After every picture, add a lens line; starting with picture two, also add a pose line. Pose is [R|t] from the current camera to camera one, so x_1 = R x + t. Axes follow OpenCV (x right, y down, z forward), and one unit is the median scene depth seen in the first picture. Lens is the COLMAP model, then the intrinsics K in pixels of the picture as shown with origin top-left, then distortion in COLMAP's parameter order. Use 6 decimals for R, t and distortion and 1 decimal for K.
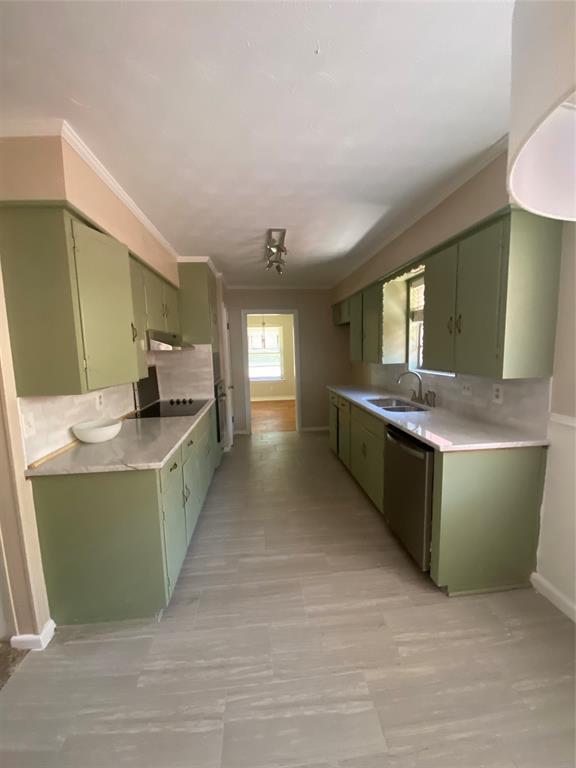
lens RADIAL K [[308.3, 0, 288.0], [0, 308.3, 384.0], [0, 0, 1]] dist [-0.018364, -0.000322]
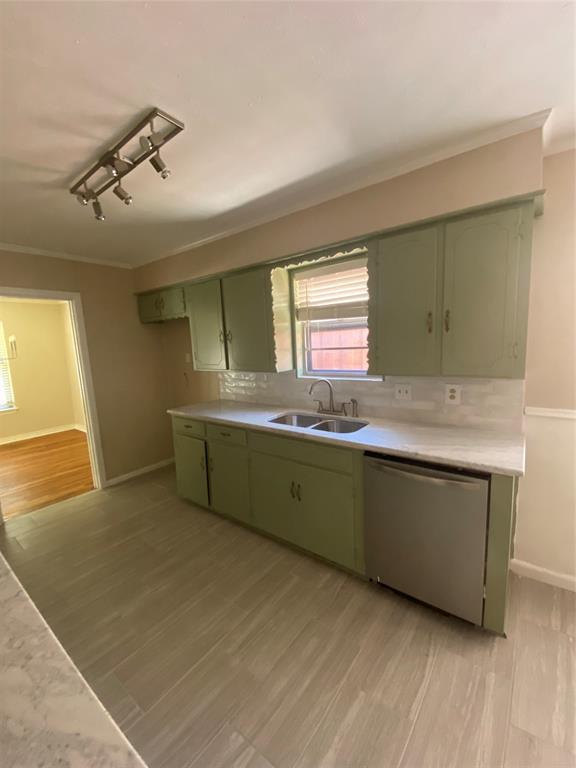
lens RADIAL K [[312.1, 0, 288.0], [0, 312.1, 384.0], [0, 0, 1]] dist [0.041523, -0.025012]
pose [[0.679907, -0.102838, 0.726052, -0.284751], [0.113123, 0.992974, 0.034712, -0.067709], [-0.724521, 0.058533, 0.686763, 0.483592]]
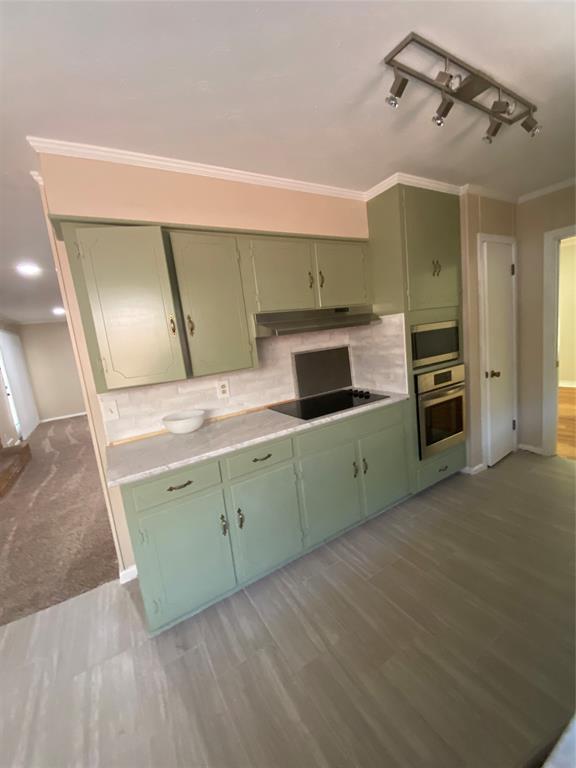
lens RADIAL K [[312.9, 0, 278.0], [0, 312.9, 383.2], [0, 0, 1]] dist [0.000961, -0.000163]
pose [[0.429395, 0.108836, -0.896535, 0.310060], [-0.003983, 0.992931, 0.118630, -0.071245], [0.903108, -0.047368, 0.426793, 0.565889]]
